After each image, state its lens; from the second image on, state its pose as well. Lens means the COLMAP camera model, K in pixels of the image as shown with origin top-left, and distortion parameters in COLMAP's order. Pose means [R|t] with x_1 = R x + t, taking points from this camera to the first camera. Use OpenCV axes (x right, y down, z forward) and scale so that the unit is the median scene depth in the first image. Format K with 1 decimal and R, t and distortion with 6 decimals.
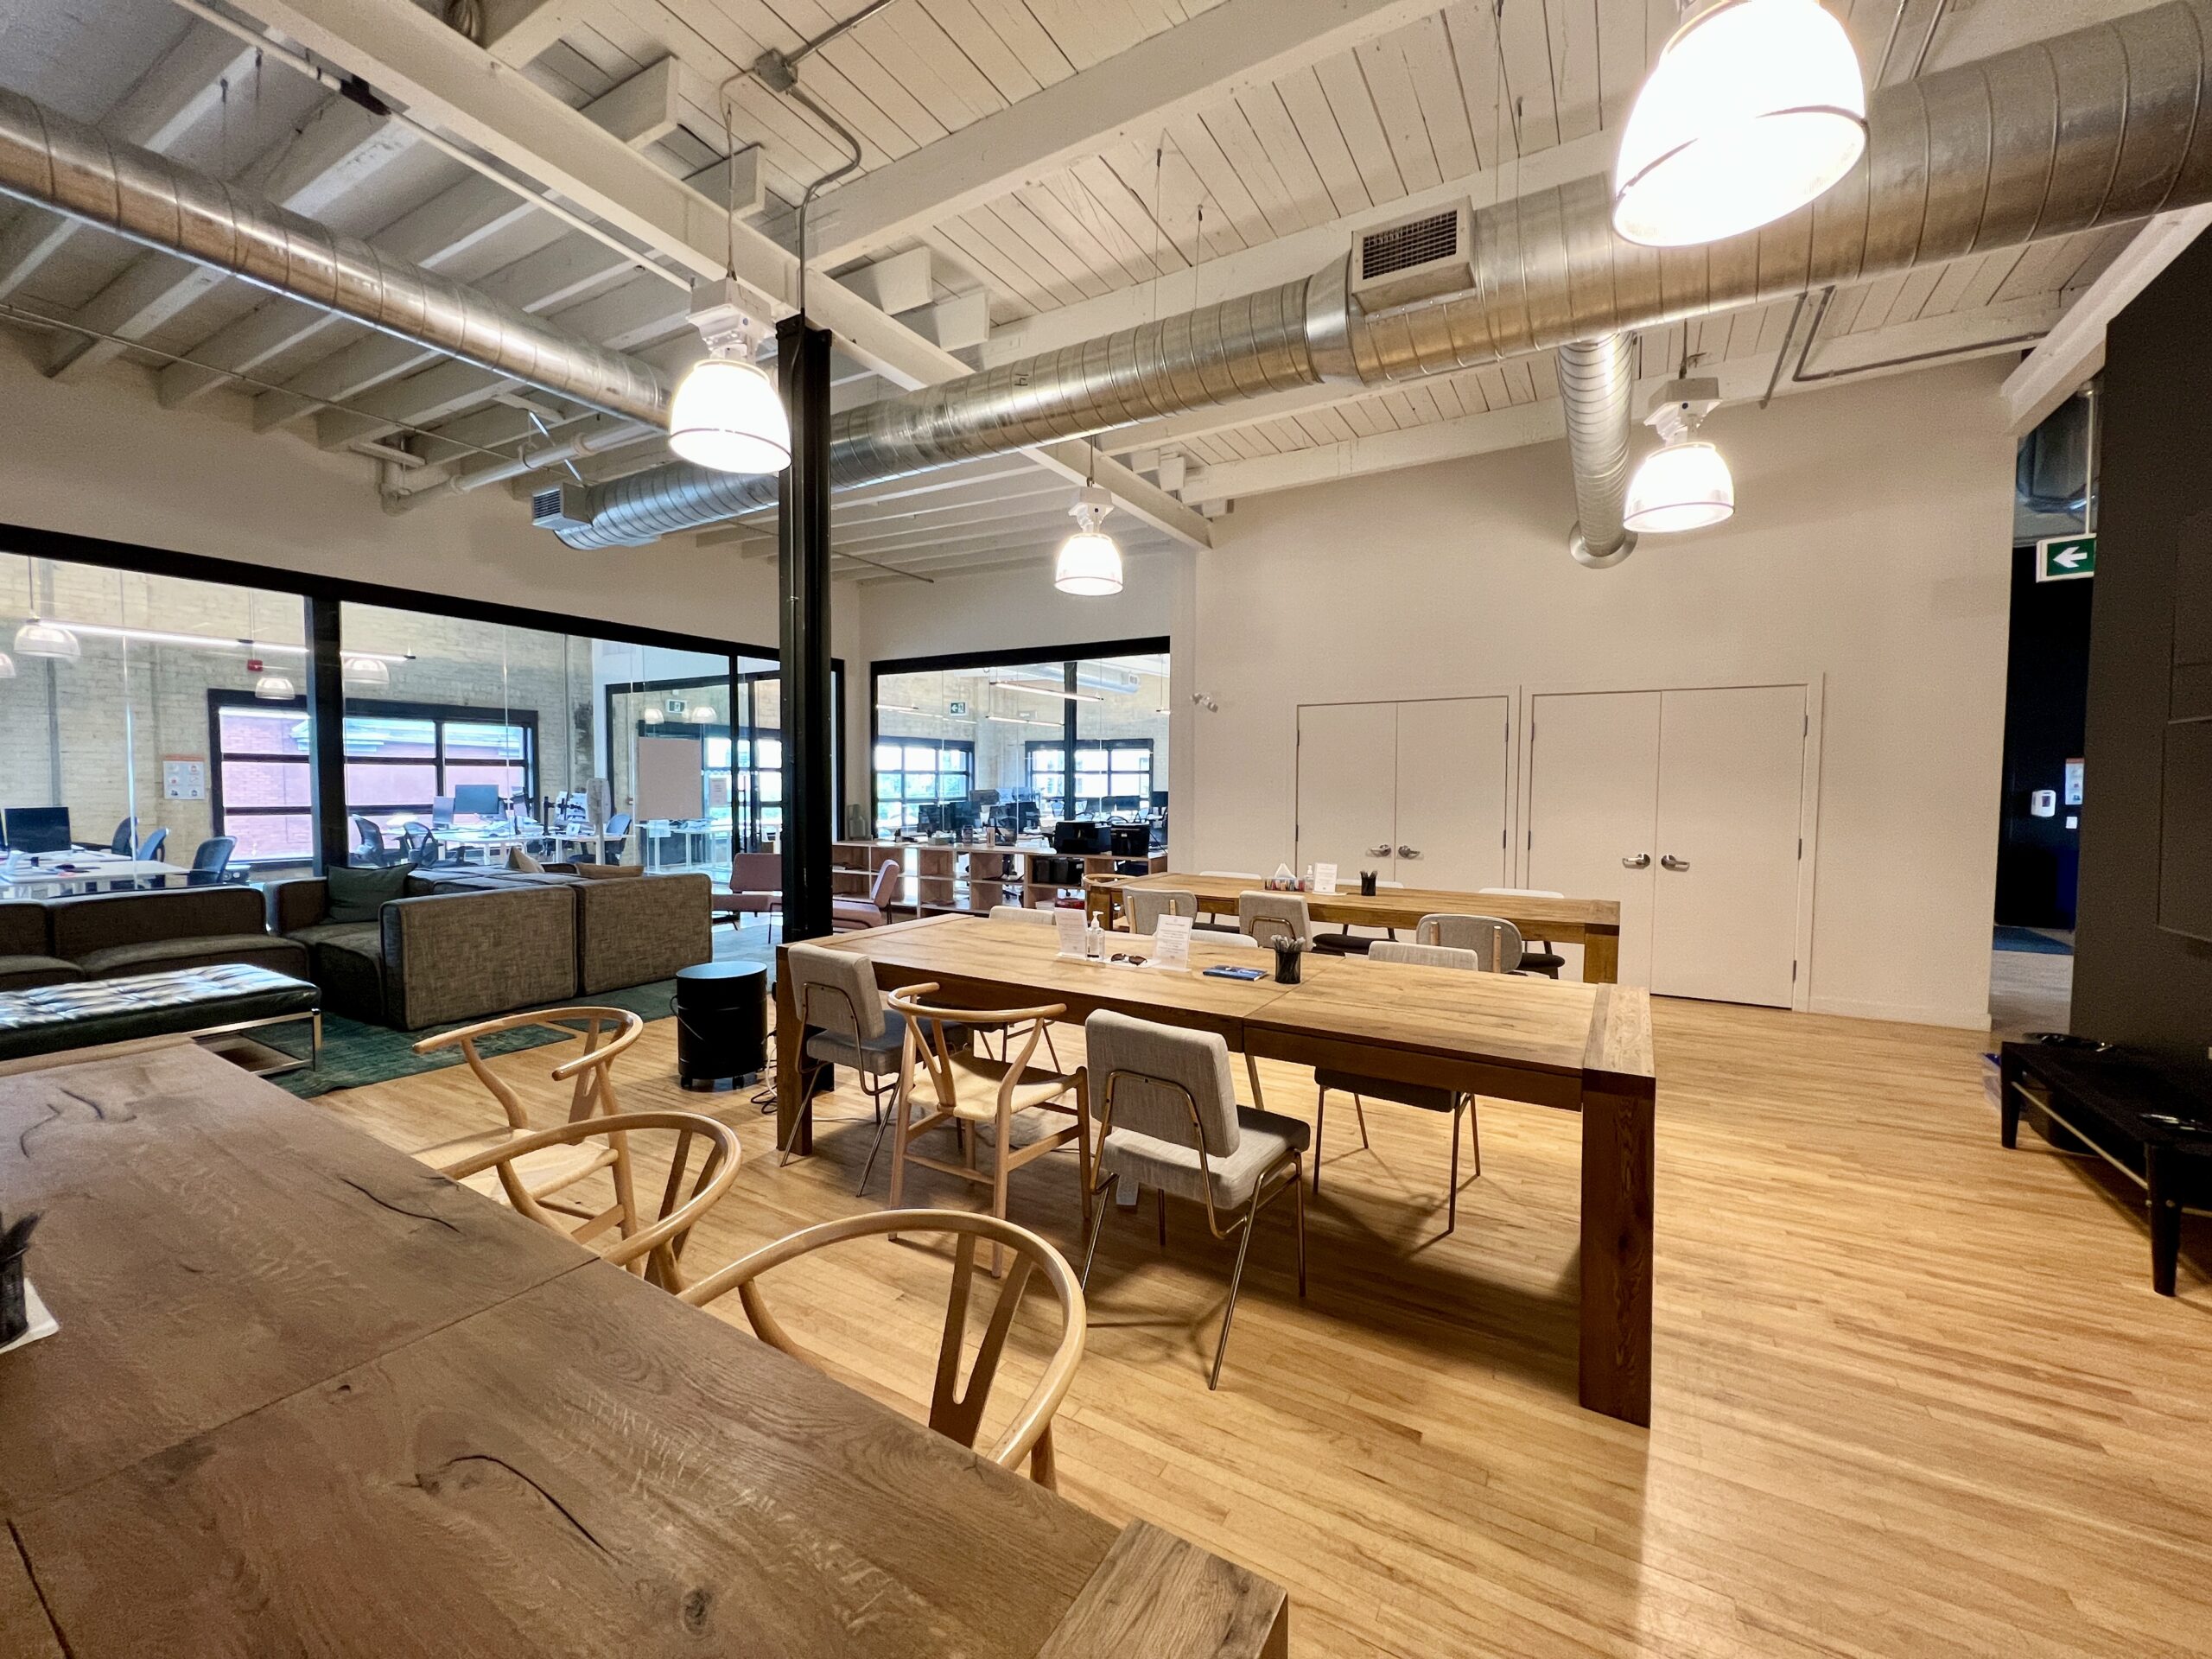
lens RADIAL K [[884.7, 0, 1102.7], [0, 884.7, 819.5], [0, 0, 1]] dist [-0.002675, 0.001028]
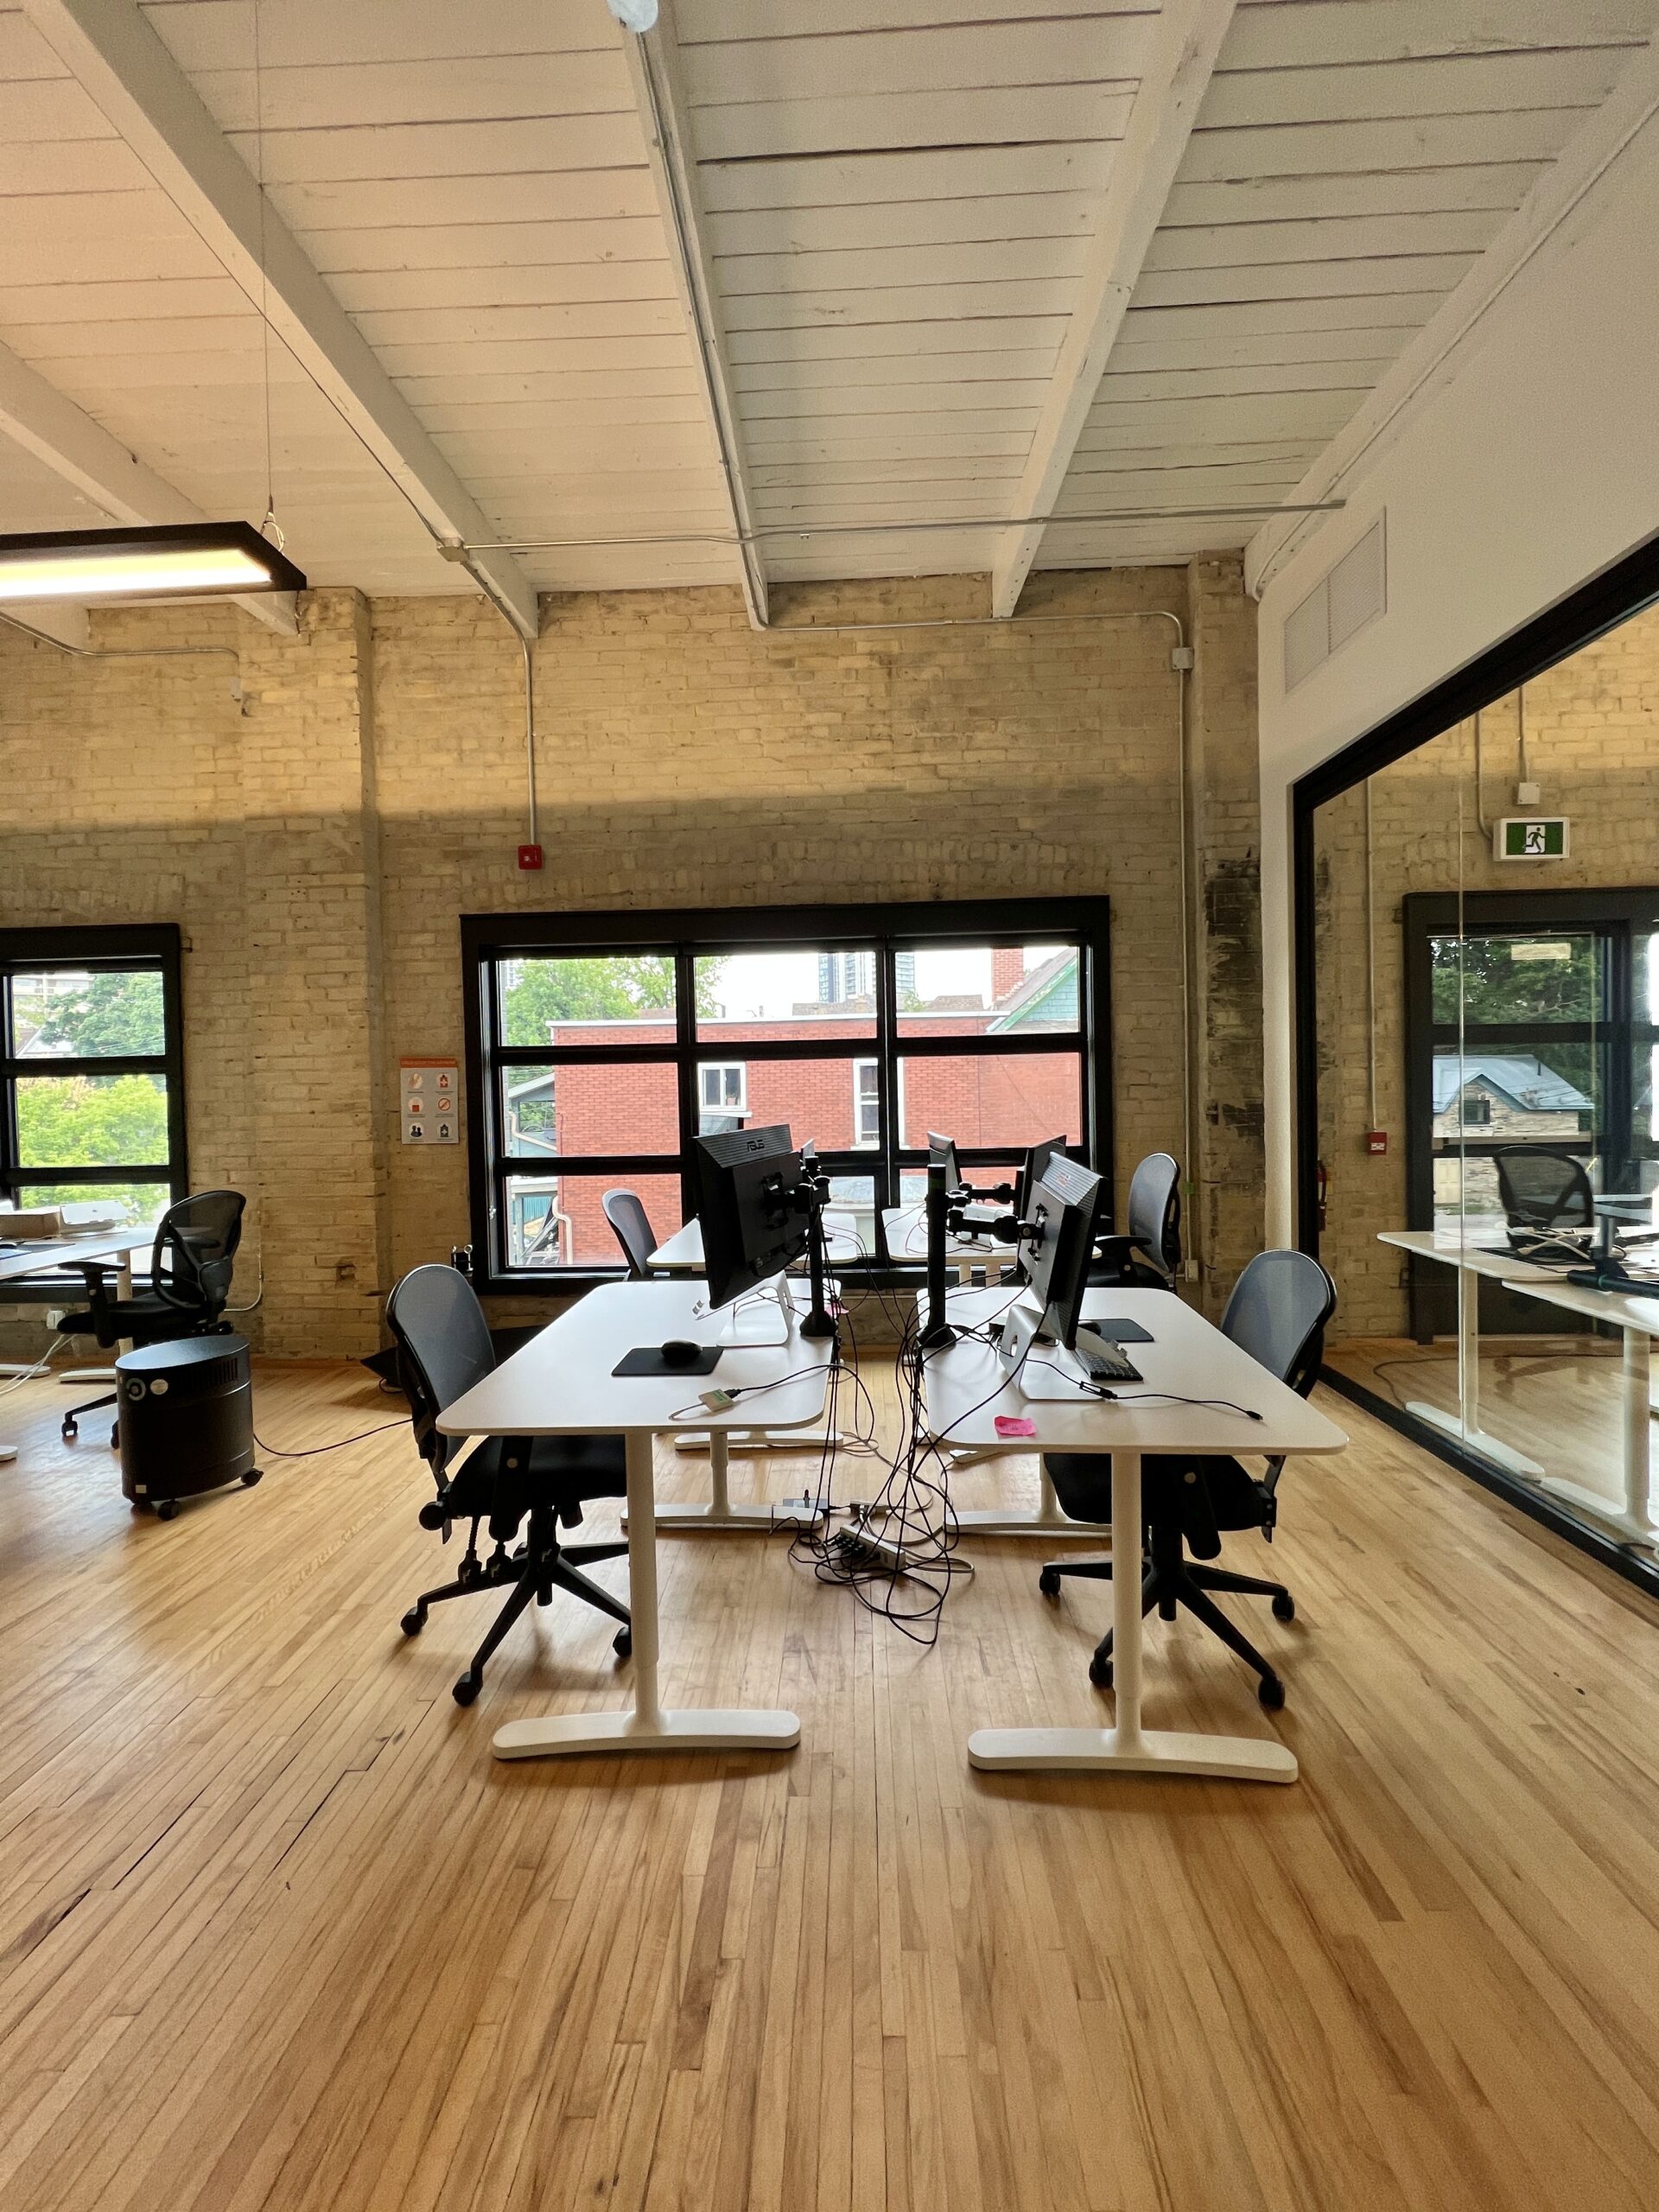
lens RADIAL K [[881.7, 0, 834.4], [0, 881.7, 1103.2], [0, 0, 1]] dist [-0.002091, 0.000334]
pose [[0.479686, 0.001634, -0.877439, -0.451559], [-0.010992, 0.999931, -0.004147, -0.041910], [0.877371, 0.011634, 0.479671, 0.876873]]
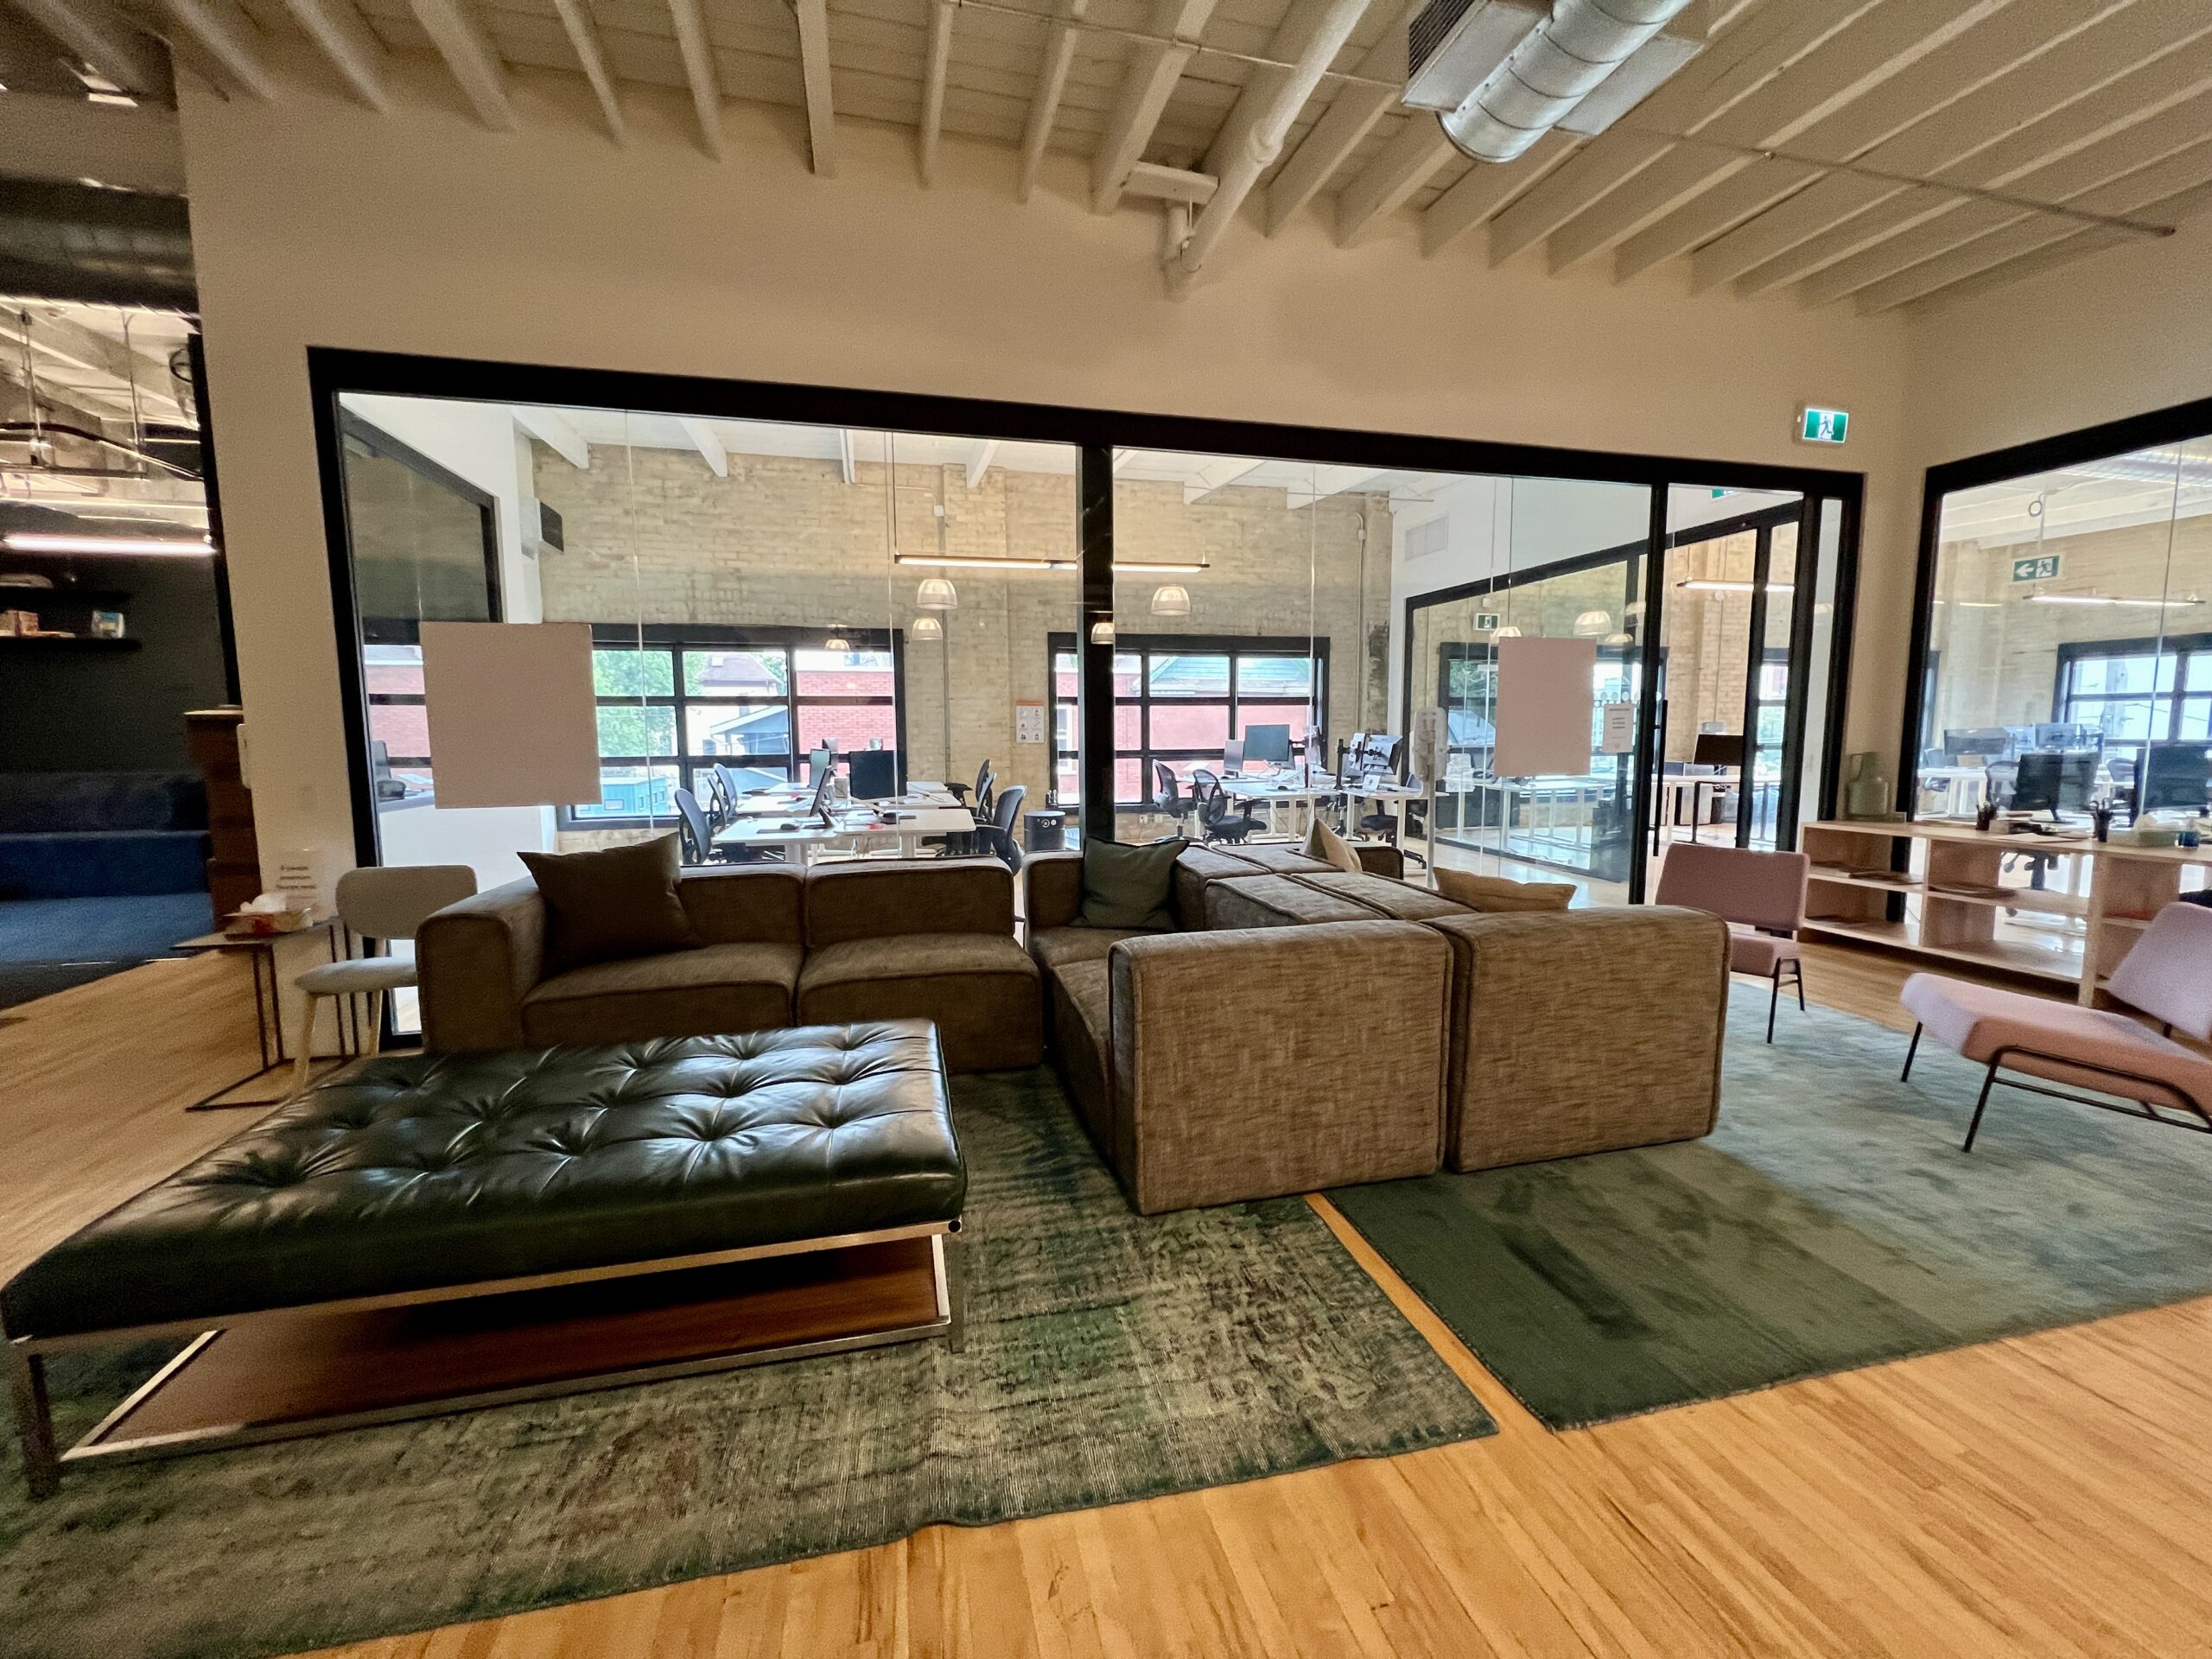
lens RADIAL K [[884.7, 0, 1101.6], [0, 884.7, 823.5], [0, 0, 1]] dist [-0.002675, 0.001028]
pose [[0.699025, 0.064513, -0.712181, -0.220632], [-0.018644, 0.997228, 0.072035, -0.004451], [0.714854, -0.037076, 0.698290, 0.307156]]
